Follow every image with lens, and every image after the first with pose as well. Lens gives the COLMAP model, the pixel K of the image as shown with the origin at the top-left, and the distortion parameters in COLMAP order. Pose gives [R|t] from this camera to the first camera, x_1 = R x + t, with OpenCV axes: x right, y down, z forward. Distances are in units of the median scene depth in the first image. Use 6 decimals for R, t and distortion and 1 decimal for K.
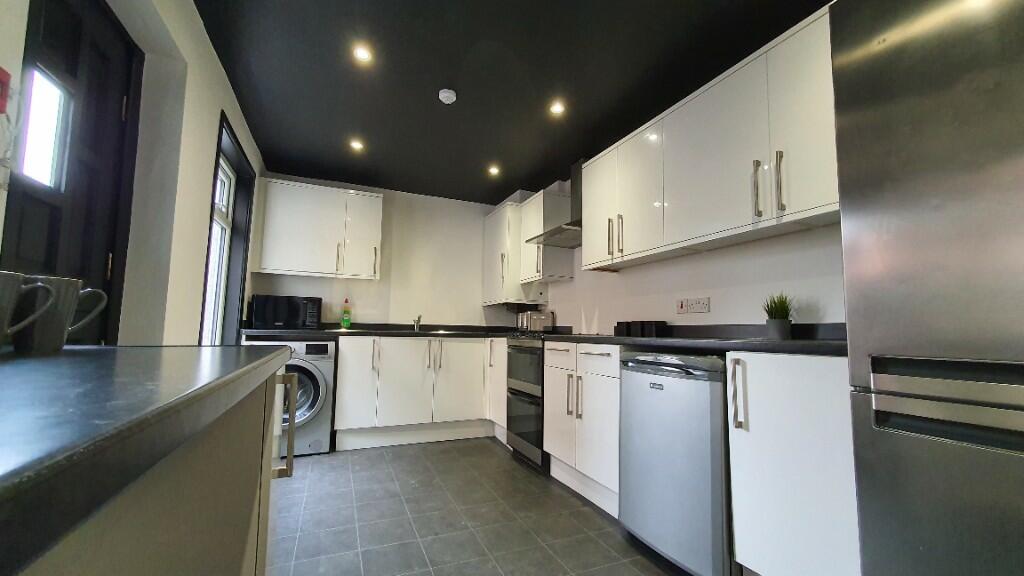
lens RADIAL K [[403.4, 0, 517.1], [0, 403.4, 296.5], [0, 0, 1]] dist [-0.000997, -0.000166]
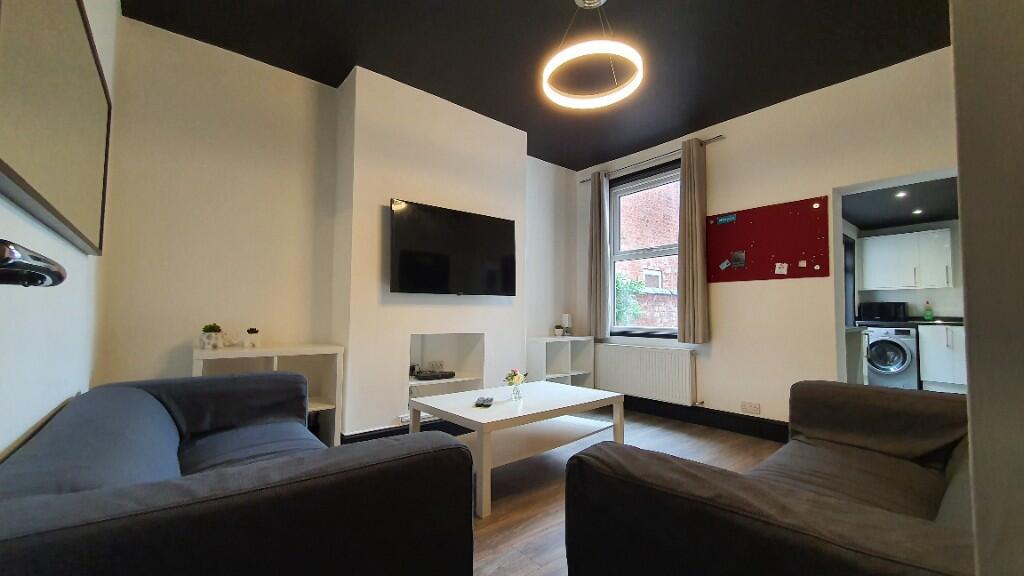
lens RADIAL K [[403.4, 0, 517.8], [0, 403.4, 293.4], [0, 0, 1]] dist [-0.000997, -0.000166]
pose [[0.264641, -0.055640, -0.962740, 0.745879], [0.081582, 0.996047, -0.035140, -0.111020], [0.960890, -0.069243, 0.268134, -1.052774]]
